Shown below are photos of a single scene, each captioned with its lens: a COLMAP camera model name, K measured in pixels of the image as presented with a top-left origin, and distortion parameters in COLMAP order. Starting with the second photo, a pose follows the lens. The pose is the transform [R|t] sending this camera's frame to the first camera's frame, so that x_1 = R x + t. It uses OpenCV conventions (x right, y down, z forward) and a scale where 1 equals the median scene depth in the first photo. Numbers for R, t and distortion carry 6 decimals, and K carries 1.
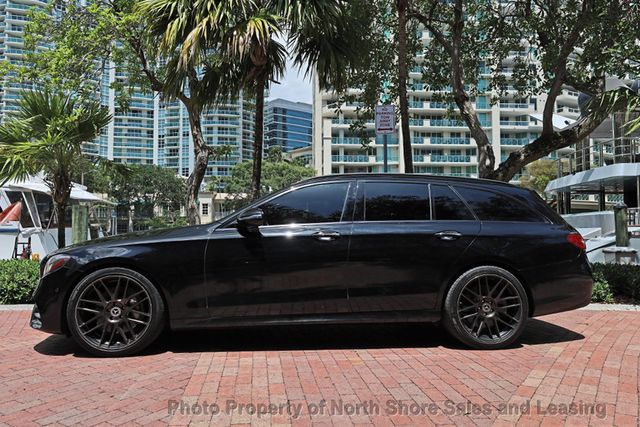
lens RADIAL K [[450.5, 0, 320.0], [0, 450.5, 213.5], [0, 0, 1]] dist [0.004138, 0.001044]
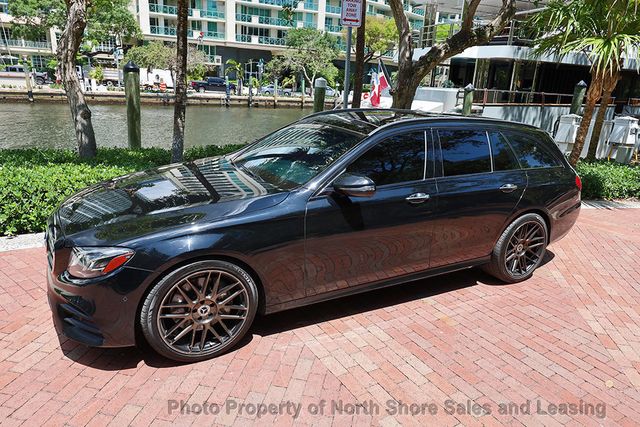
lens RADIAL K [[429.7, 0, 320.0], [0, 429.7, 213.5], [0, 0, 1]] dist [0.002544, 0.001528]
pose [[0.919008, -0.068359, 0.388267, -0.174976], [-0.071272, 0.939816, 0.334165, -0.068807], [-0.387743, -0.334773, 0.858826, 0.101457]]
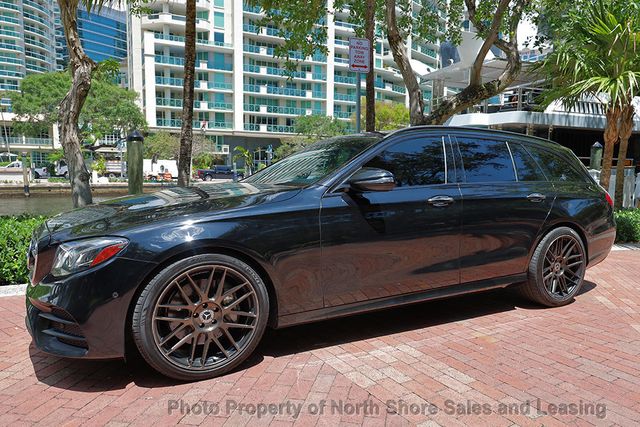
lens RADIAL K [[461.6, 0, 344.3], [0, 461.6, 215.1], [0, 0, 1]] dist [-0.000109, 0.004308]
pose [[0.908840, -0.028386, 0.416178, -0.176157], [-0.033498, 0.989494, 0.140642, -0.014090], [-0.415798, -0.141763, 0.898340, 0.092959]]
